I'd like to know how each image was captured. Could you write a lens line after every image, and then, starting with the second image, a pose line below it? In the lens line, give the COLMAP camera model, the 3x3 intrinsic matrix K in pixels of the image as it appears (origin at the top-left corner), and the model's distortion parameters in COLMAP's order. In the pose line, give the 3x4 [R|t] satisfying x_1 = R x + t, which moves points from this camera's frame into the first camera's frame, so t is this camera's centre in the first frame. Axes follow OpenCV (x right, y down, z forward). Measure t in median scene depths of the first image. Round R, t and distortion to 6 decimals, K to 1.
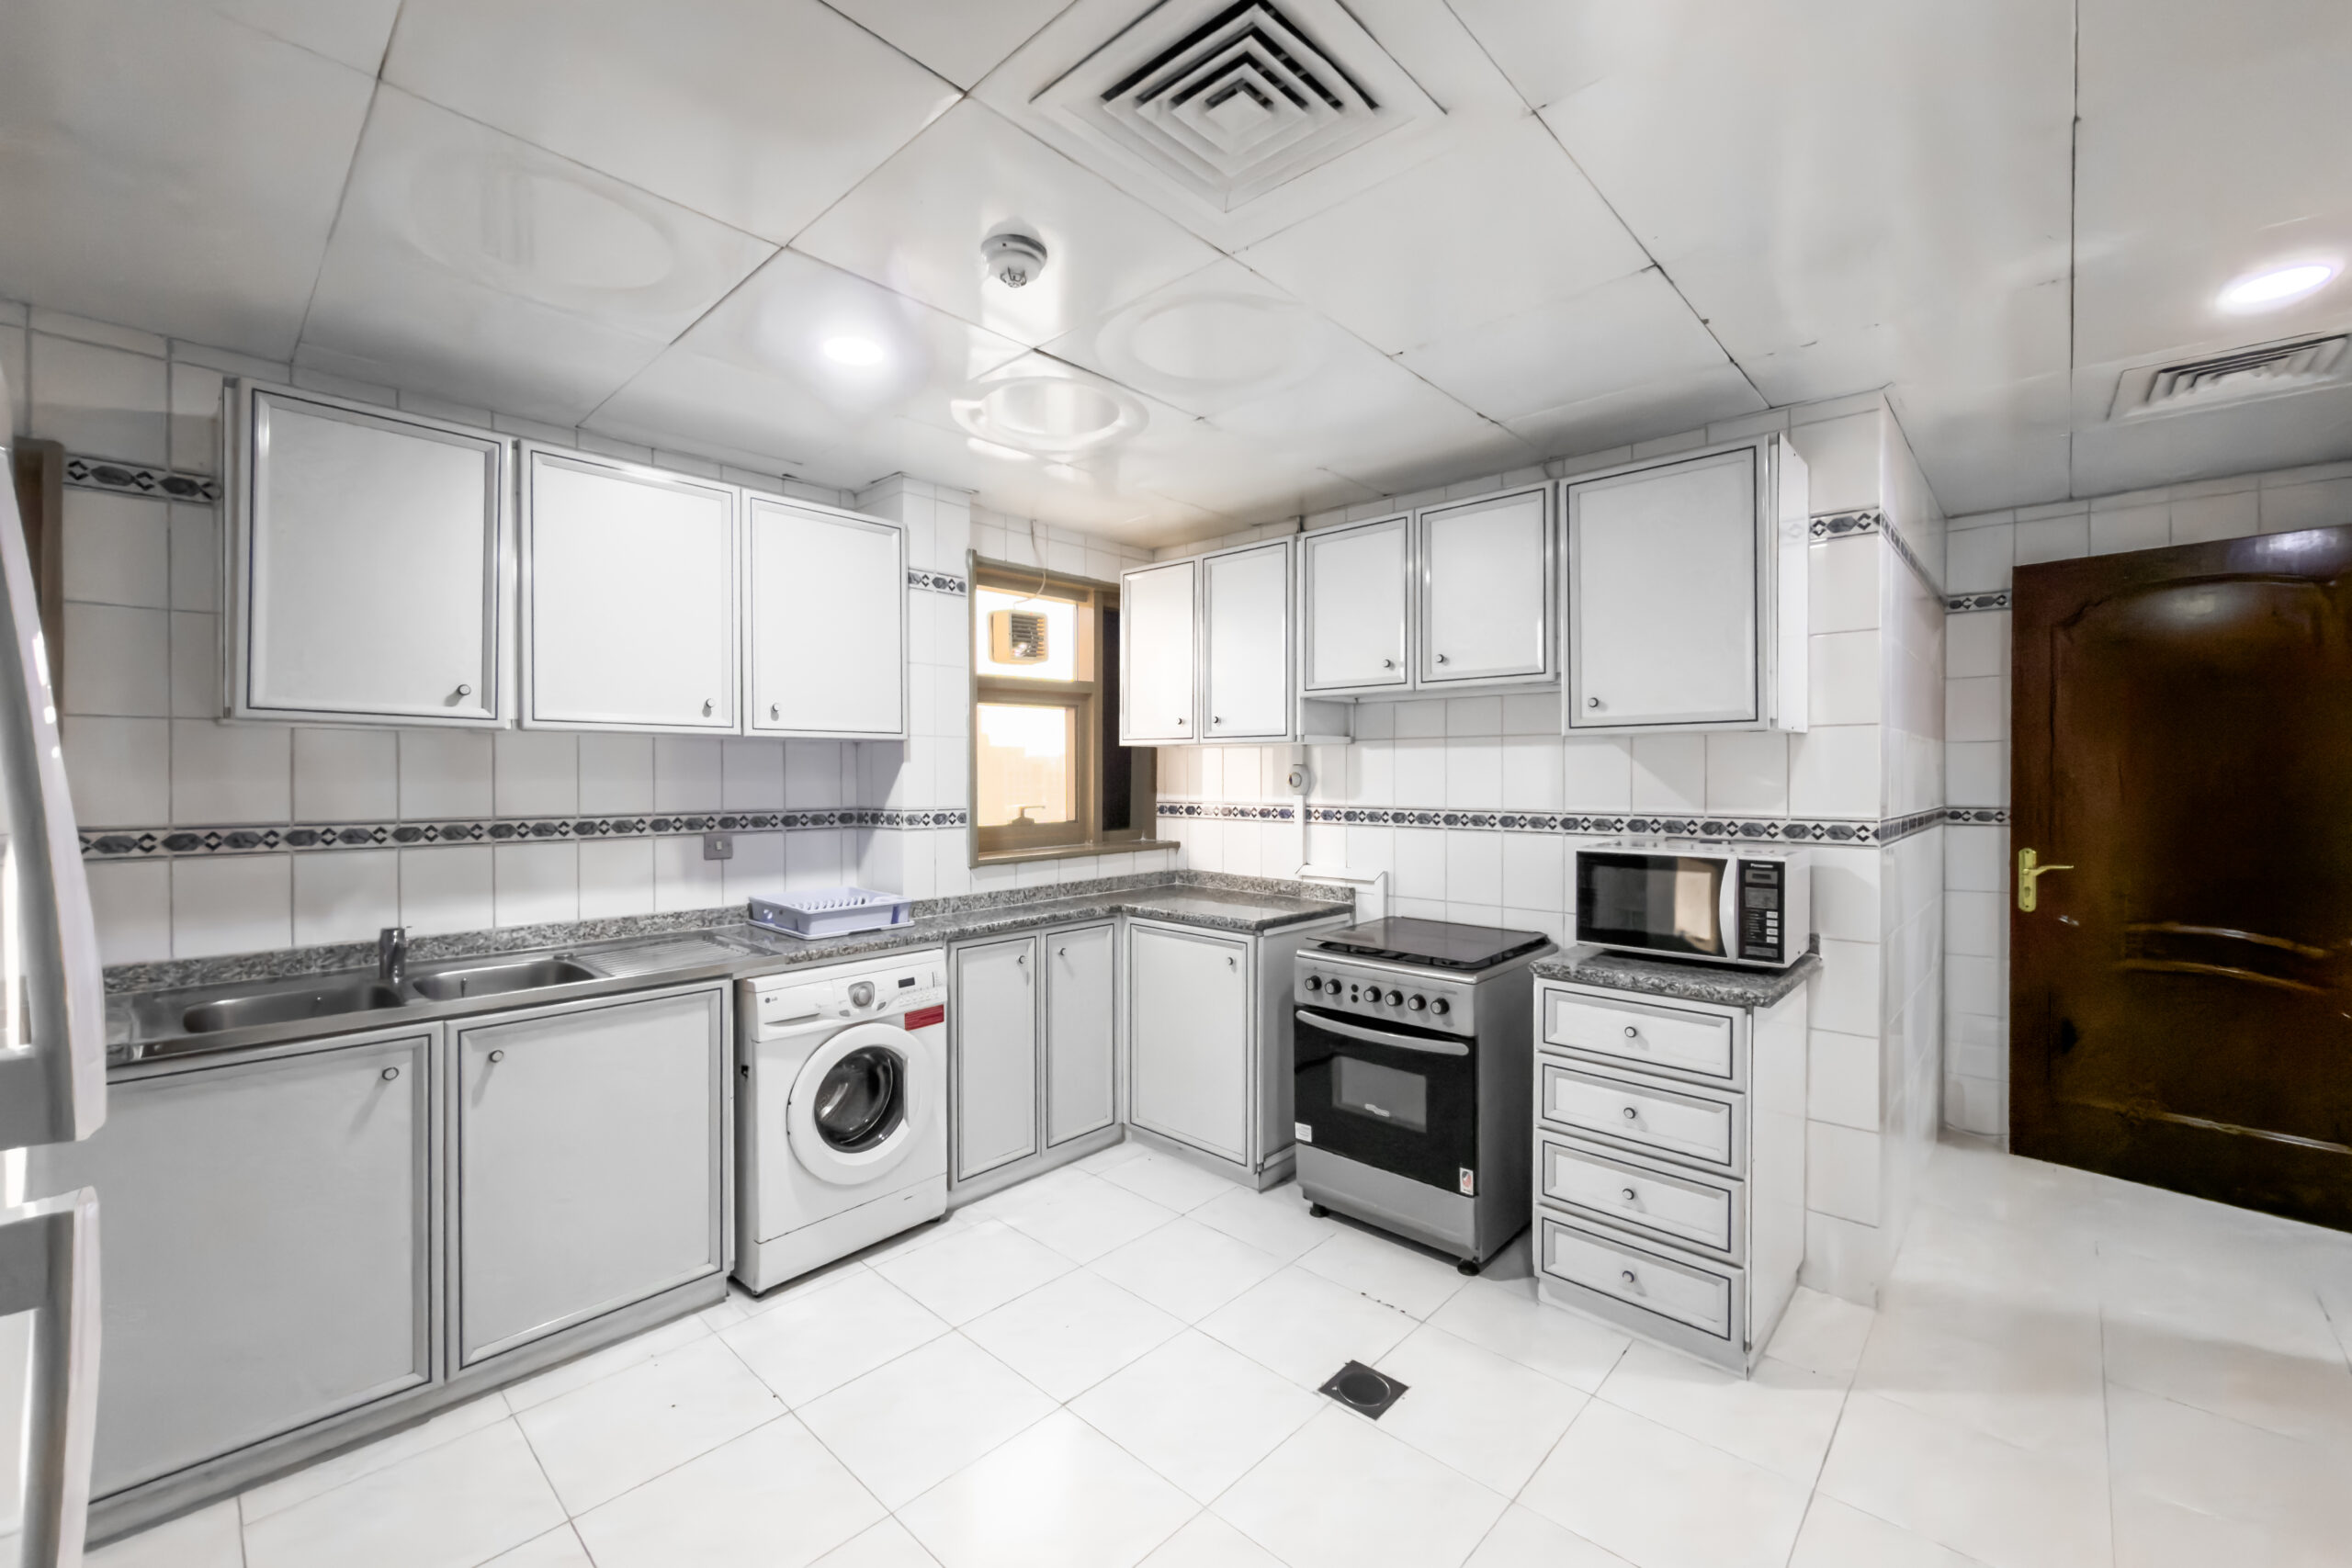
lens RADIAL K [[944.2, 0, 1099.4], [0, 944.2, 776.3], [0, 0, 1]] dist [0.000092, -0.000015]
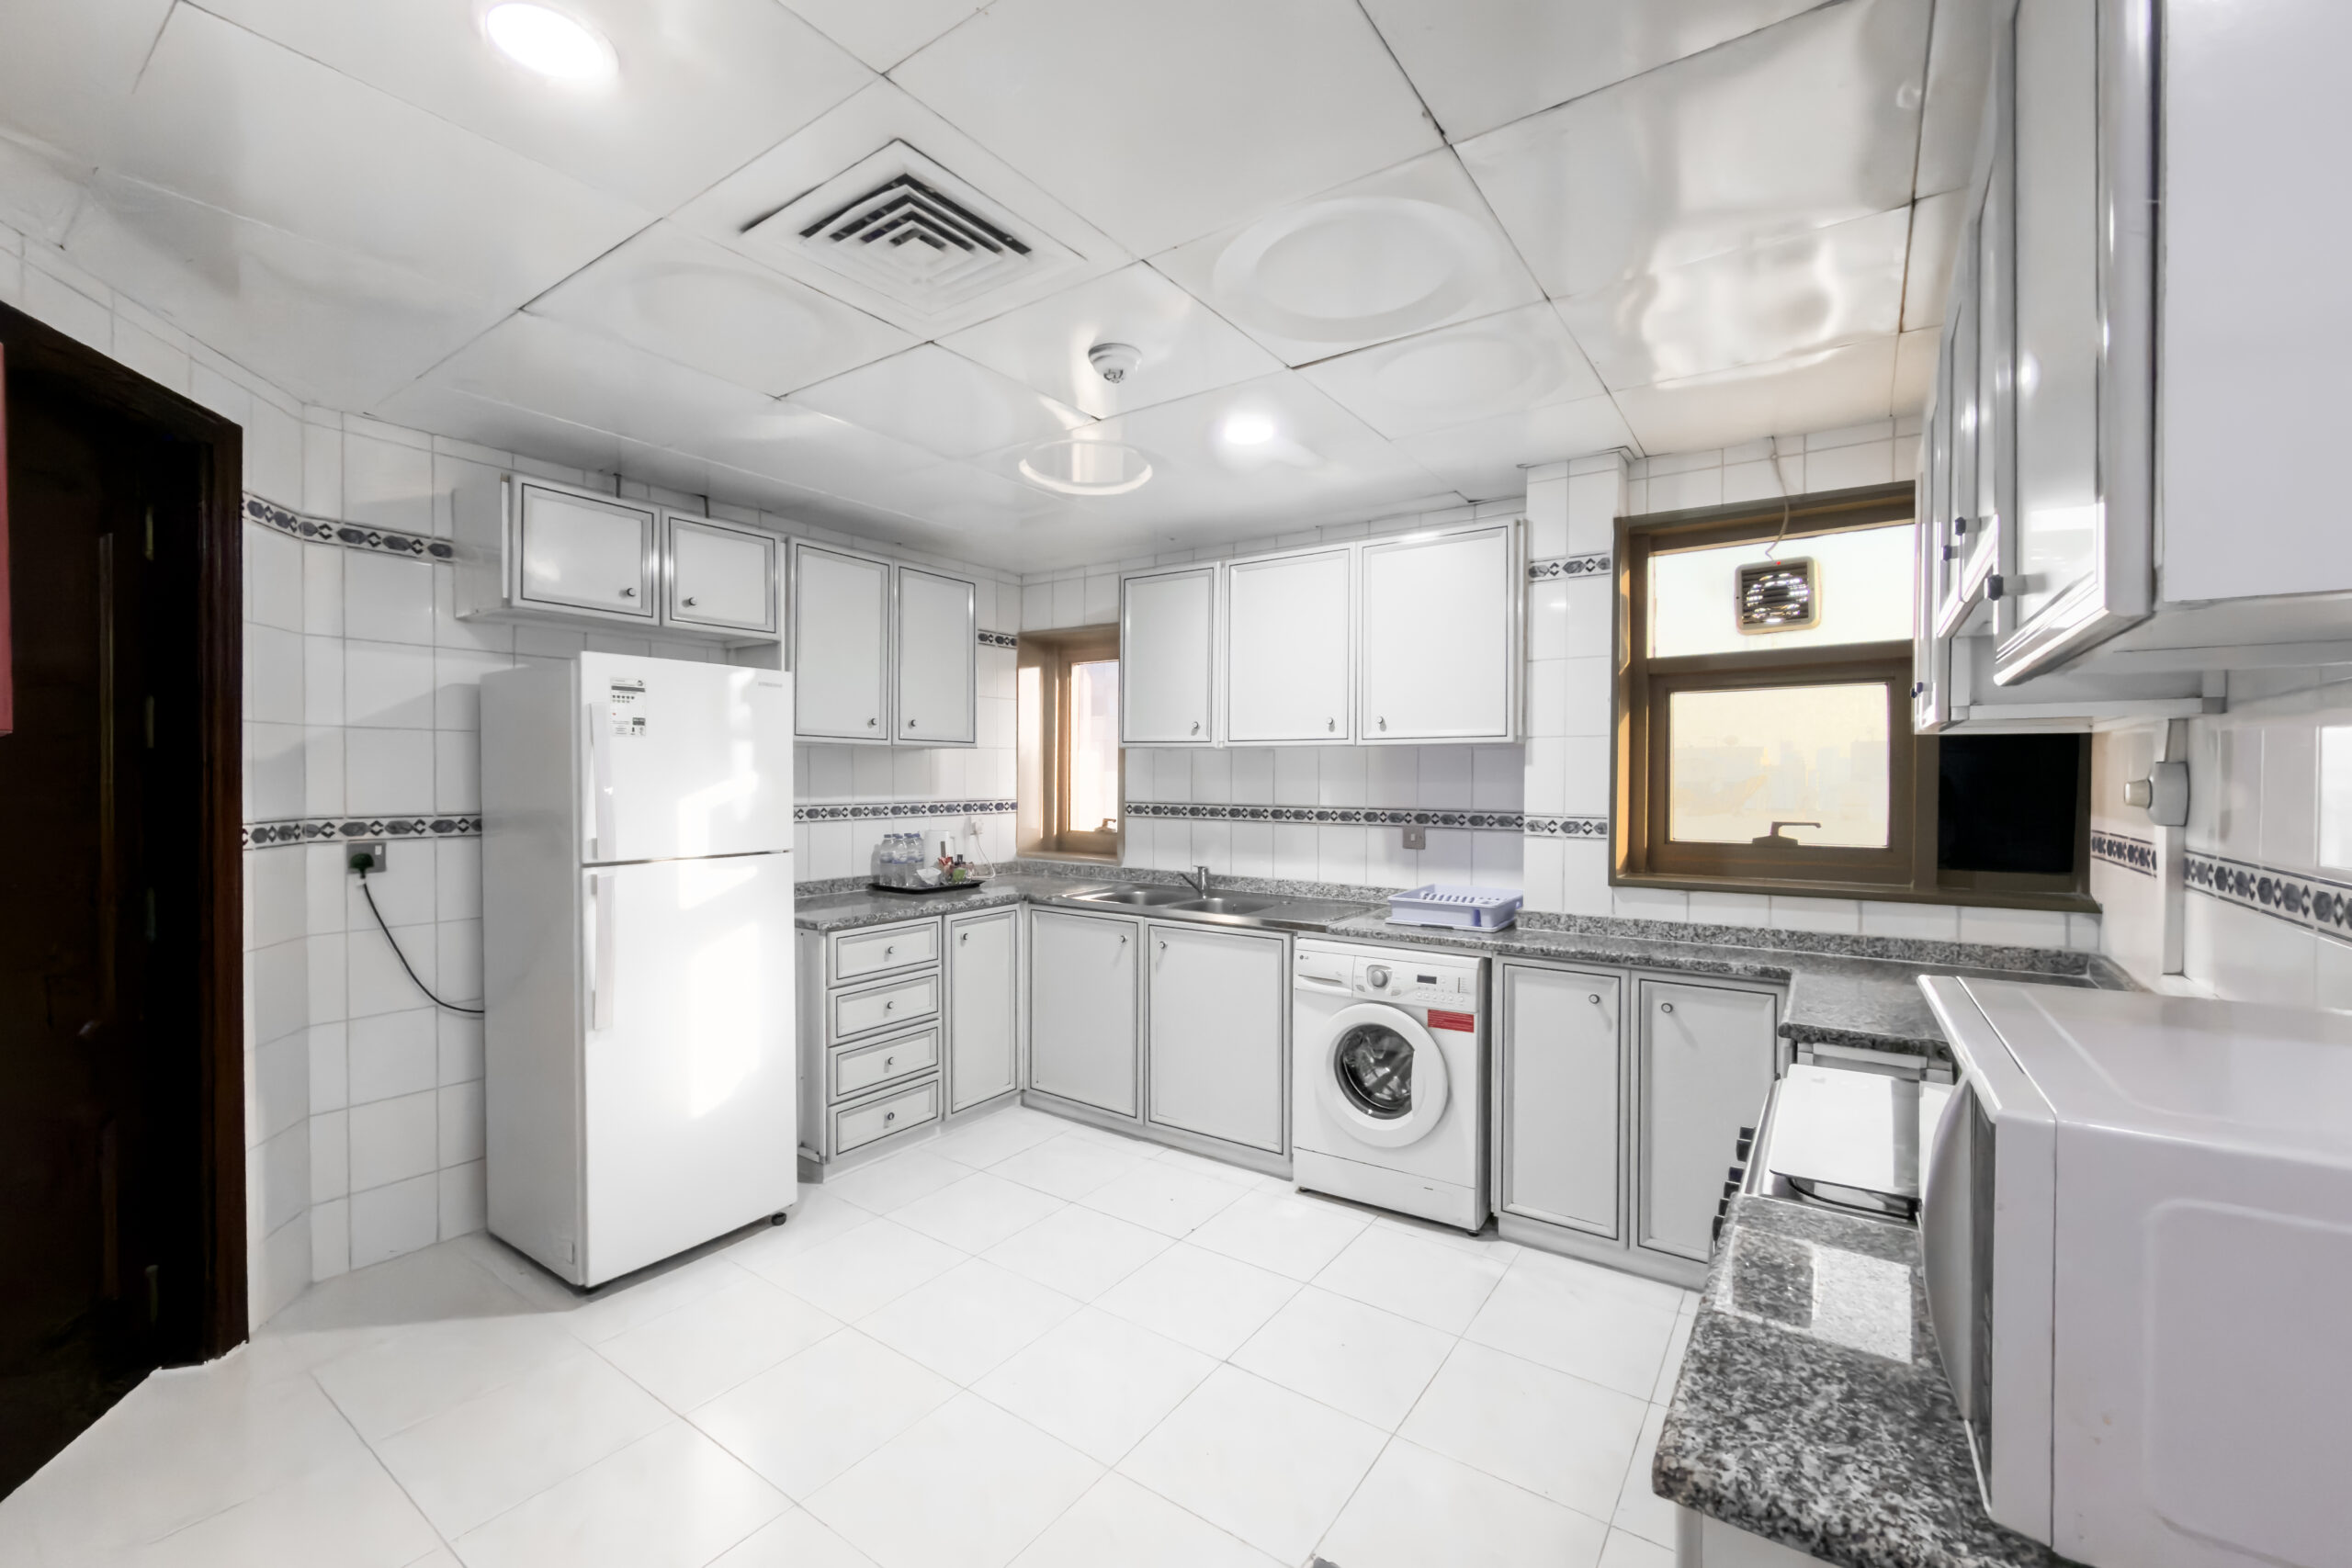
lens RADIAL K [[926.3, 0, 1276.7], [0, 926.3, 785.2], [0, 0, 1]] dist [-0.000664, 0.000078]
pose [[0.233408, 0.011445, -0.972311, 0.714001], [-0.006093, 0.999928, 0.010307, -0.003059], [0.972360, 0.003518, 0.233461, 0.582733]]
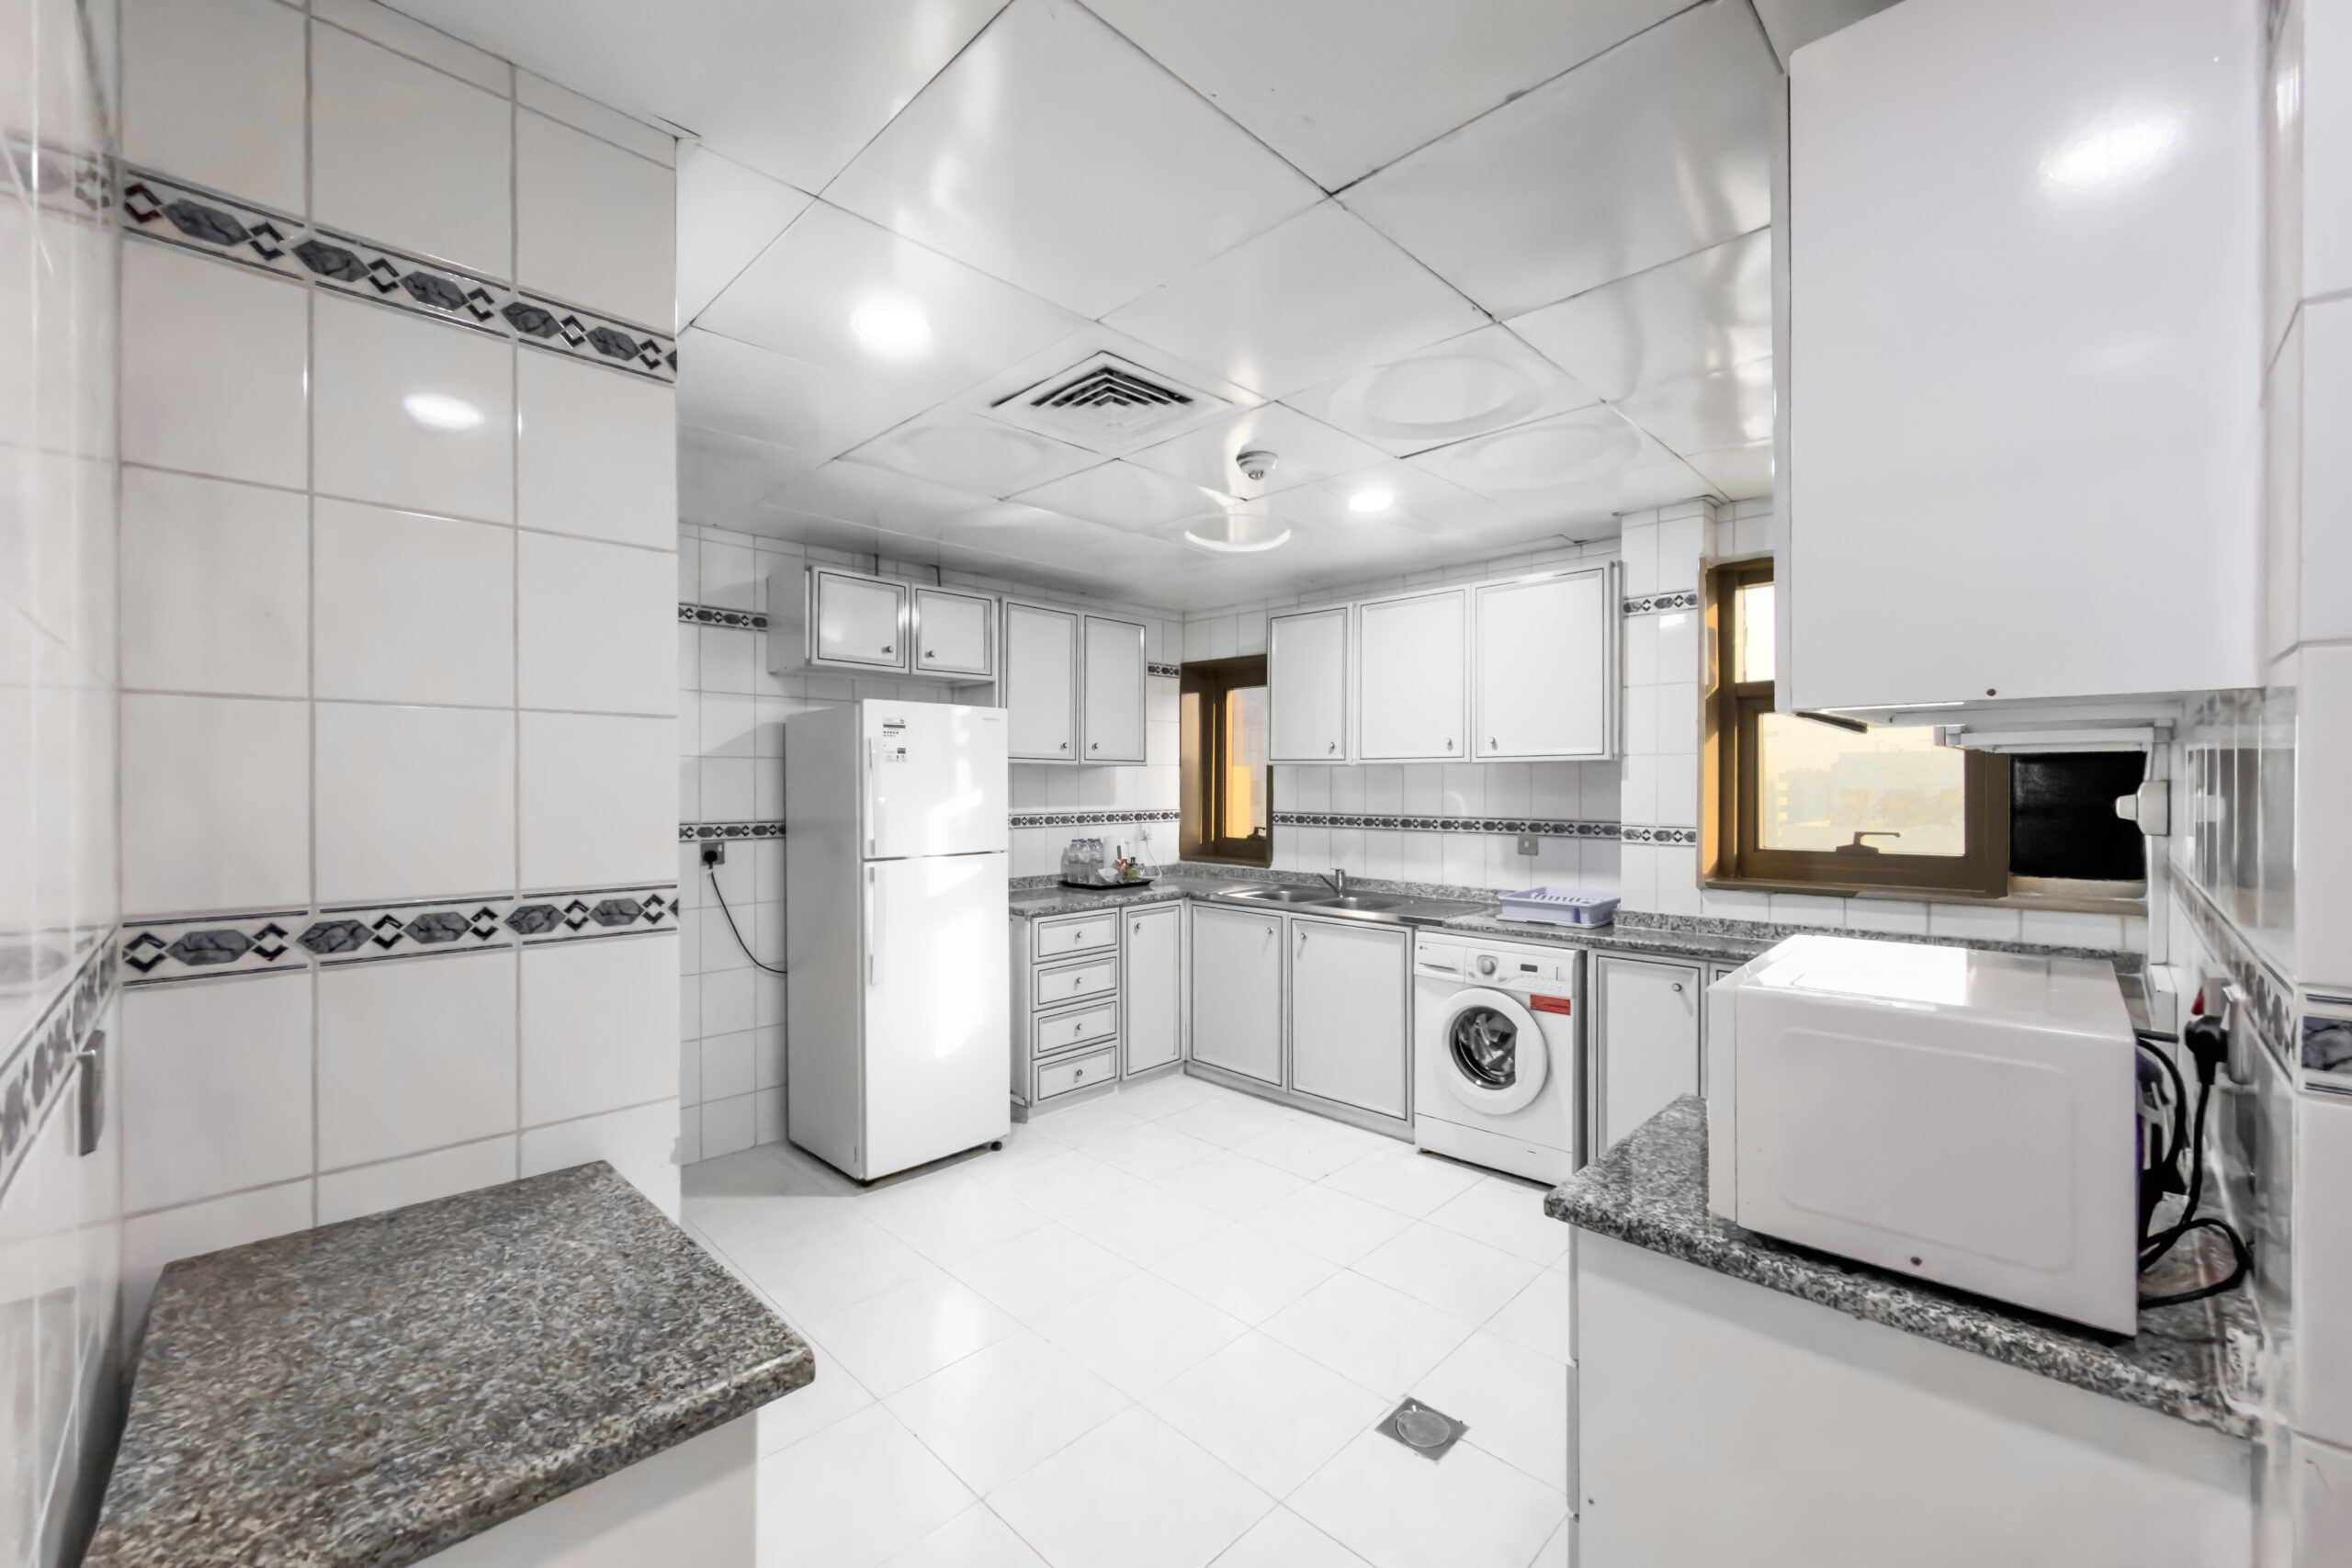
lens RADIAL K [[942.6, 0, 1288.1], [0, 942.6, 785.4], [0, 0, 1]] dist [0.000923, 0.000021]
pose [[0.079102, 0.002073, -0.996864, 0.913109], [-0.002592, 0.999995, 0.001874, -0.010854], [0.996863, 0.002436, 0.079107, 0.585509]]
